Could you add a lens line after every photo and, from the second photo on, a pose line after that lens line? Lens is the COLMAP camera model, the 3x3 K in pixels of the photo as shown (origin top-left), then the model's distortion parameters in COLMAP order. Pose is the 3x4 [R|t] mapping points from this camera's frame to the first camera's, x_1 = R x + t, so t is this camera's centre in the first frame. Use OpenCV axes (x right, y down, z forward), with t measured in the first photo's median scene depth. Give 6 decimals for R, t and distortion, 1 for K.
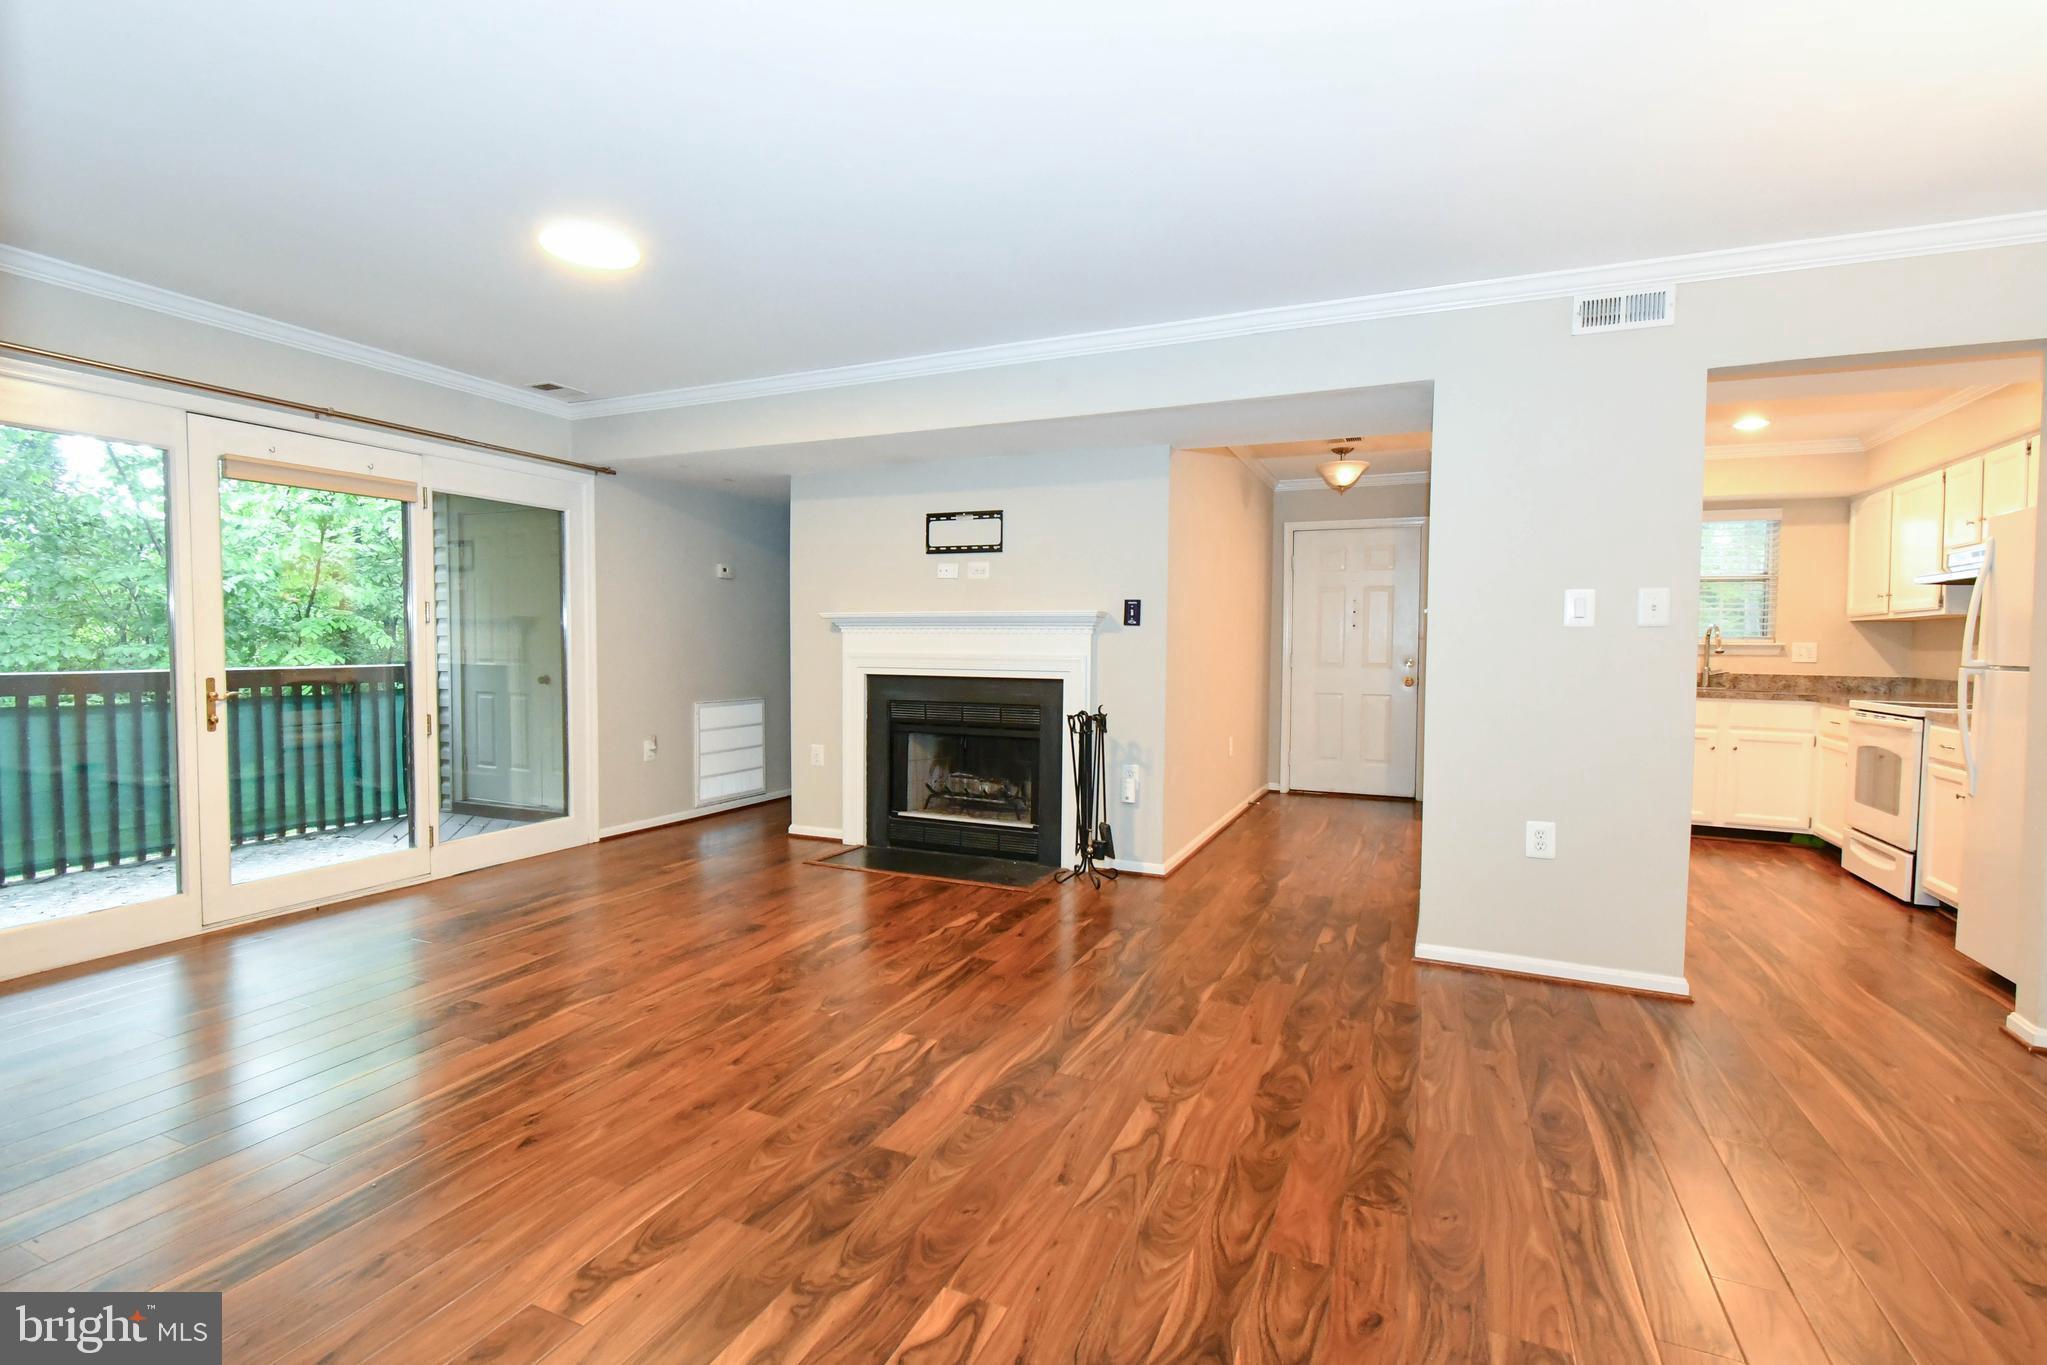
lens RADIAL K [[934.0, 0, 1023.5], [0, 934.0, 682.5], [0, 0, 1]] dist [0.004607, -0.000107]
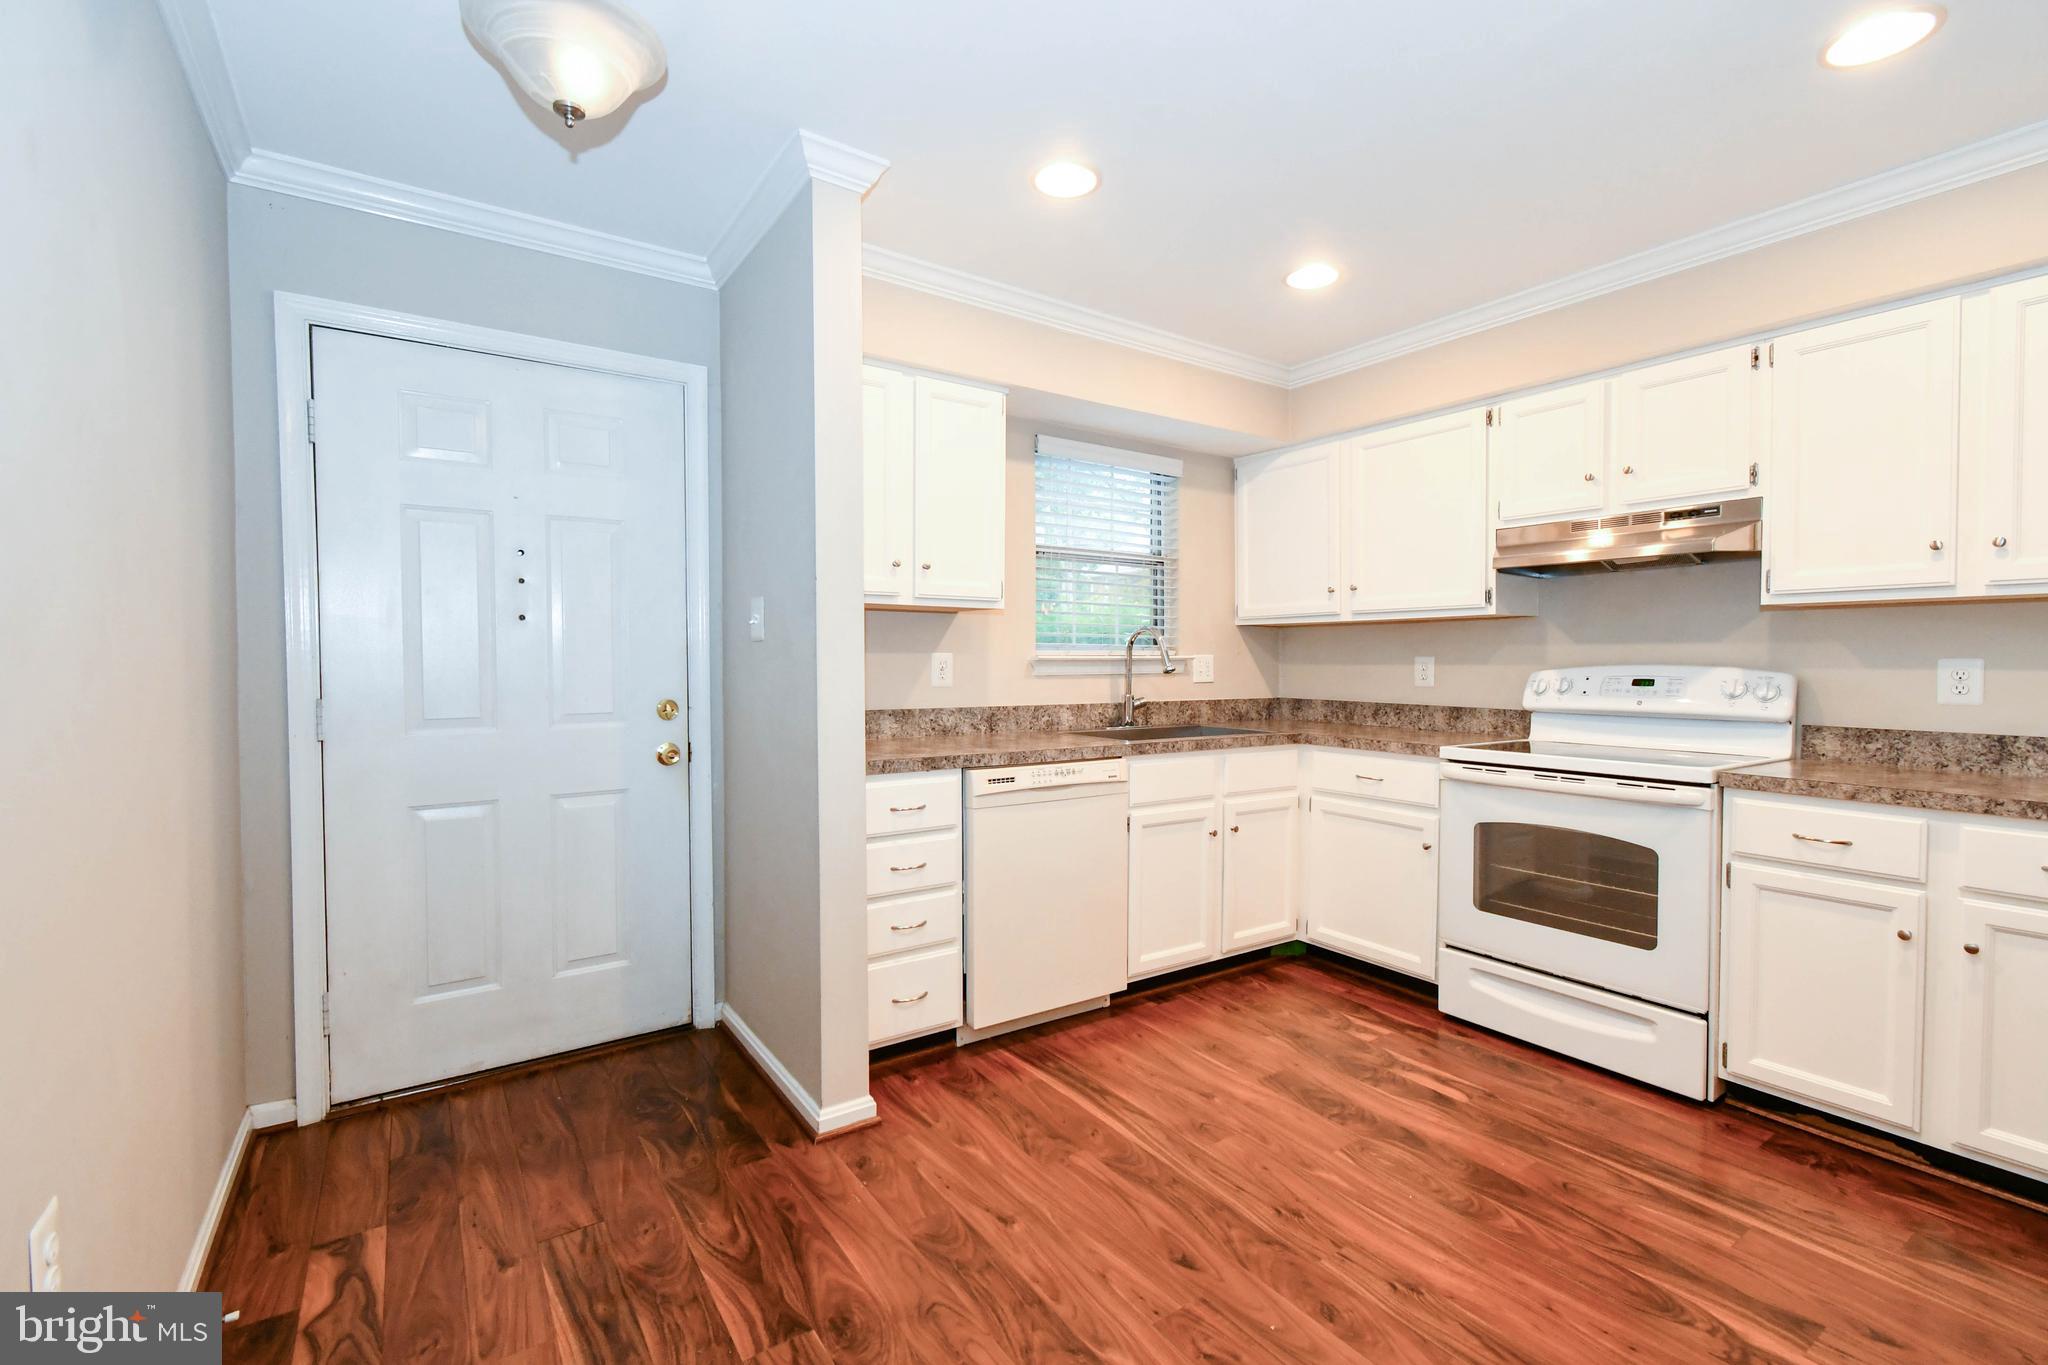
lens RADIAL K [[897.3, 0, 1024.1], [0, 897.3, 678.2], [0, 0, 1]] dist [0.006366, -0.004046]
pose [[0.529024, -0.031318, 0.848029, 0.240218], [0.042345, 0.999048, 0.010480, -0.049459], [-0.847550, 0.030366, 0.529847, 0.997900]]
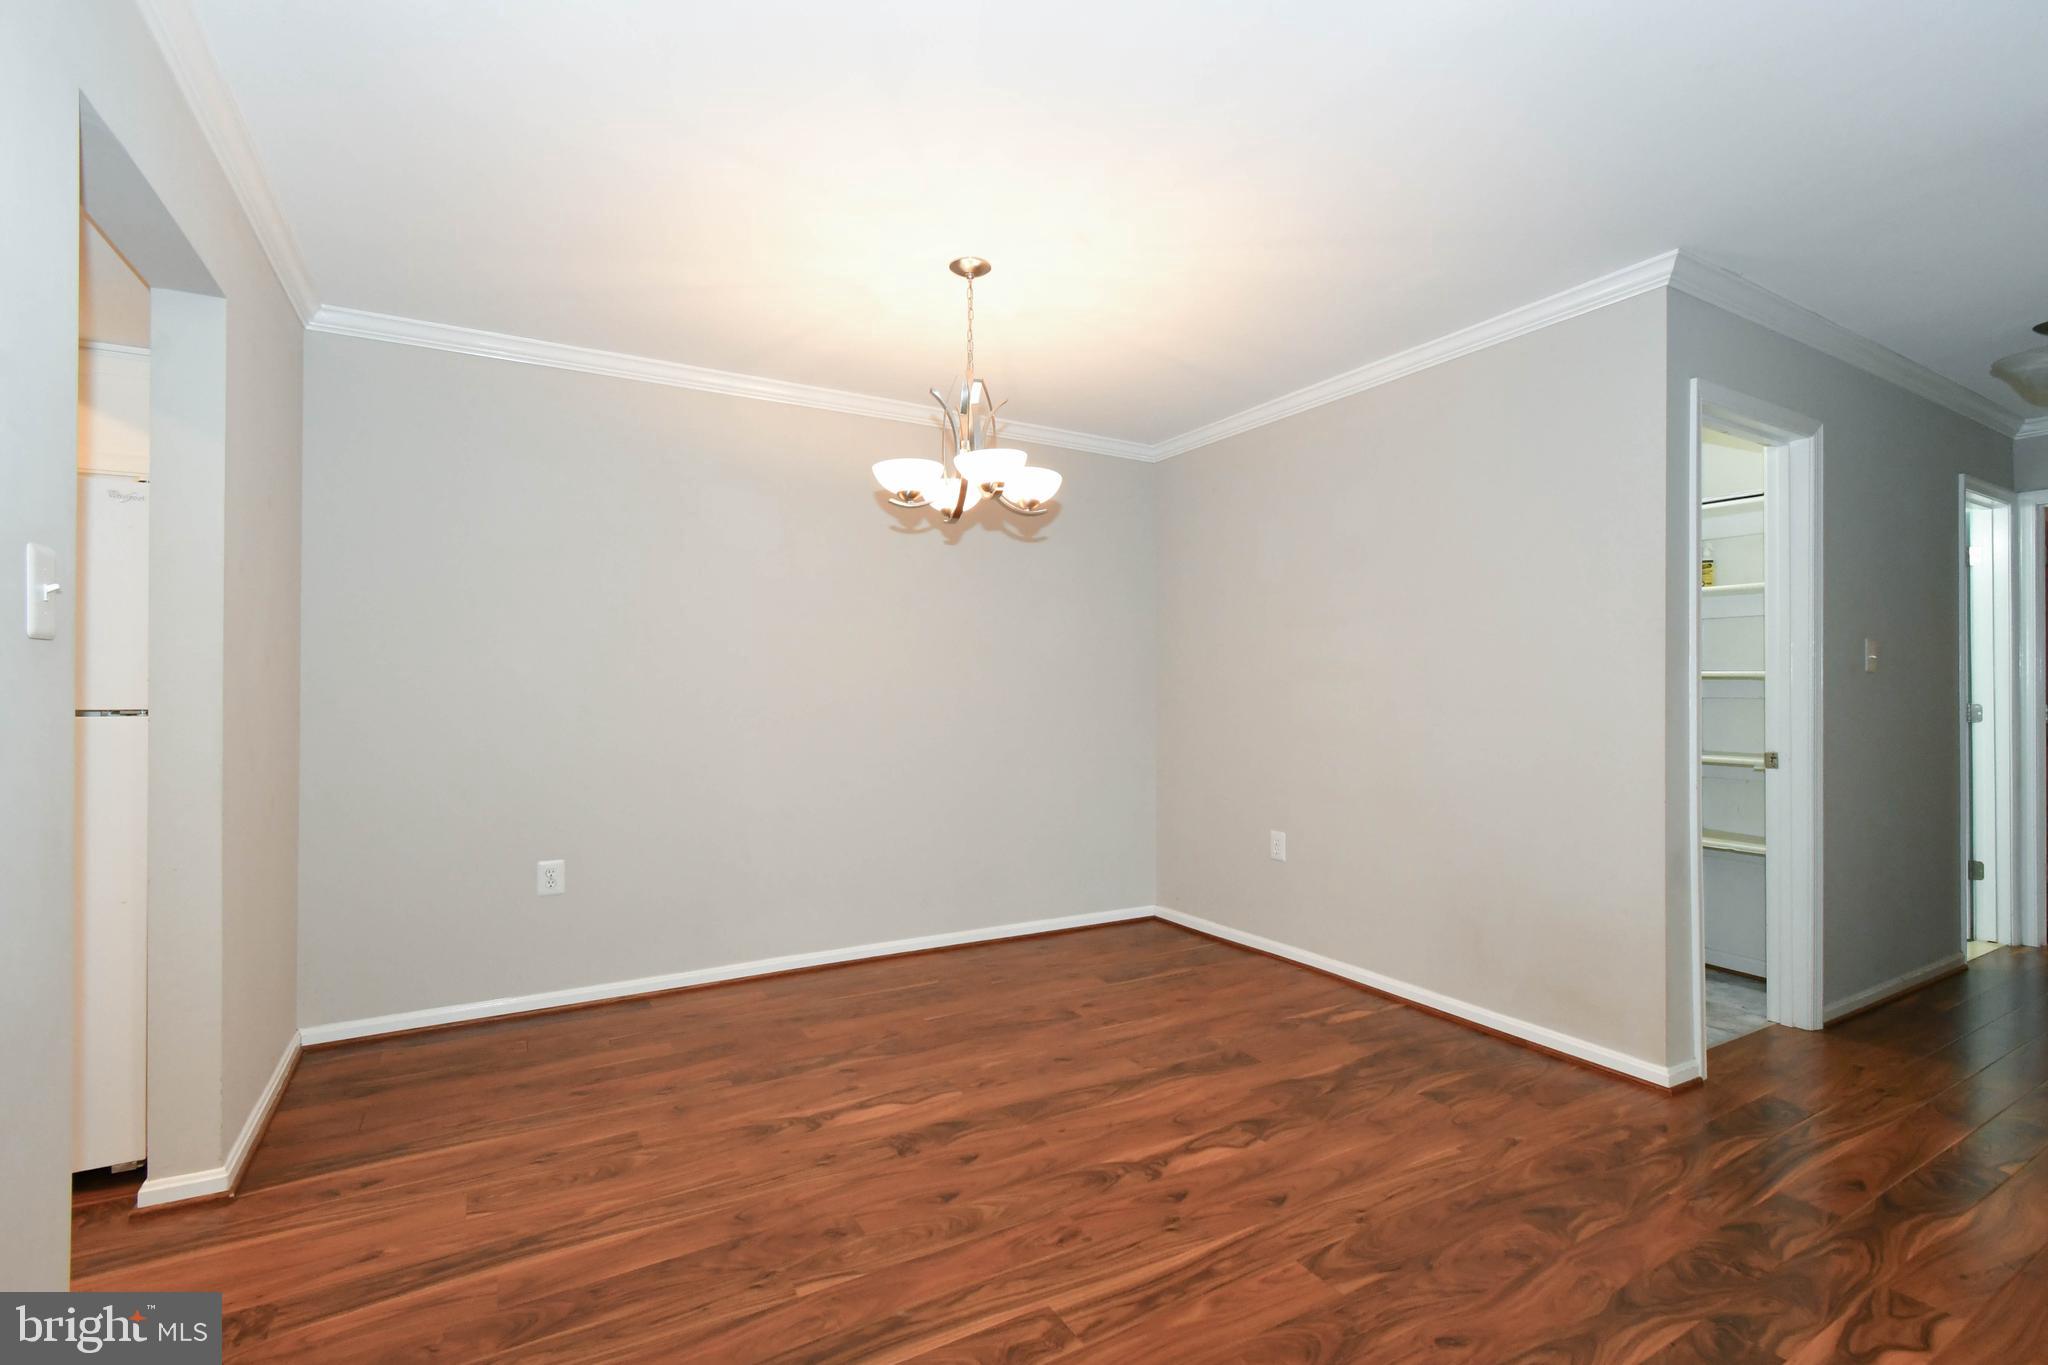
lens RADIAL K [[912.8, 0, 1022.2], [0, 912.8, 679.7], [0, 0, 1]] dist [0.005442, -0.002937]
pose [[-0.809278, -0.011501, 0.587313, 0.057310], [0.010326, 0.999375, 0.033799, -0.035701], [-0.587335, 0.033417, -0.808654, 0.738086]]
